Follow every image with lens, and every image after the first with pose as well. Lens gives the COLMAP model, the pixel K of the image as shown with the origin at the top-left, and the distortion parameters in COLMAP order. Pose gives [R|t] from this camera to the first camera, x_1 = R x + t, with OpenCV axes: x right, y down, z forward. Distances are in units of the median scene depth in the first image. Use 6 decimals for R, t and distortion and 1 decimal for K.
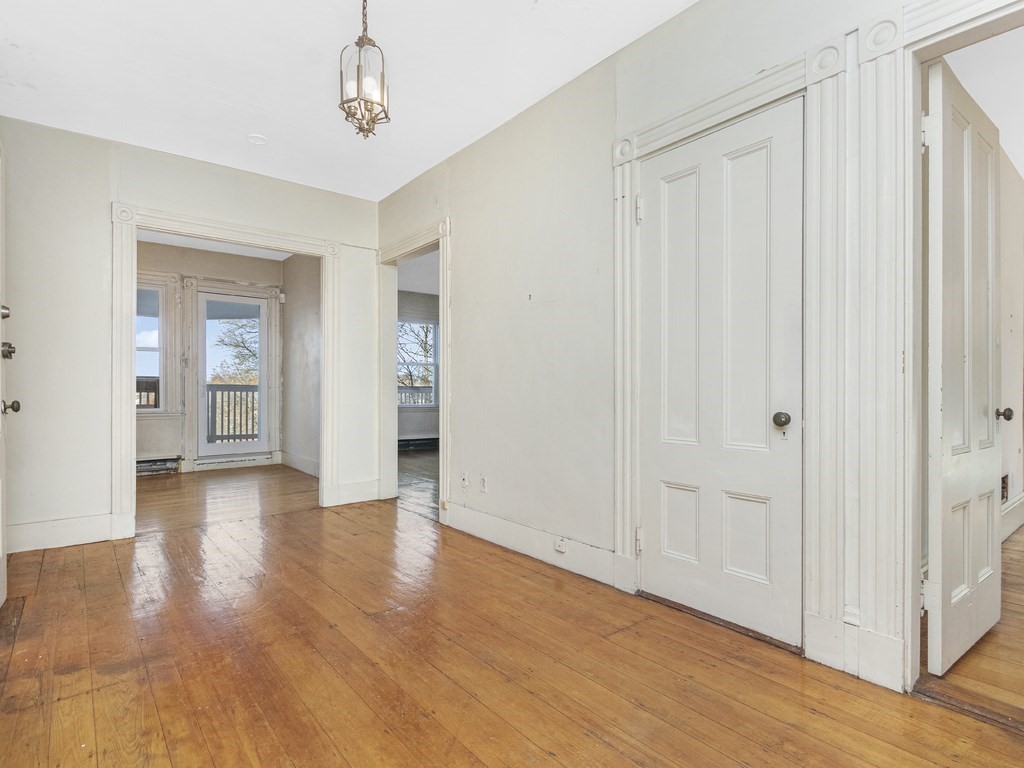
lens RADIAL K [[535.8, 0, 516.8], [0, 535.8, 386.6], [0, 0, 1]] dist [0.020166, -0.003761]
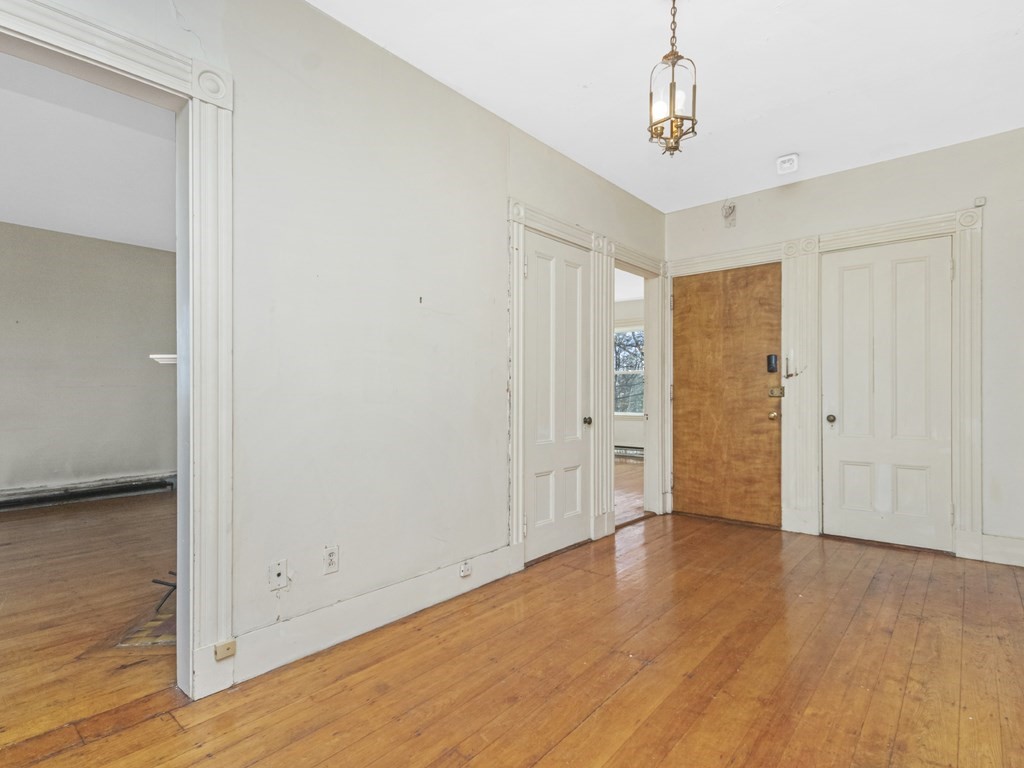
lens RADIAL K [[535.8, 0, 516.0], [0, 535.8, 387.0], [0, 0, 1]] dist [0.020166, -0.003761]
pose [[-0.179564, 0.009088, 0.983704, -1.092021], [-0.004365, 0.999940, -0.010035, -0.028561], [-0.983737, -0.006095, -0.179513, 1.335057]]
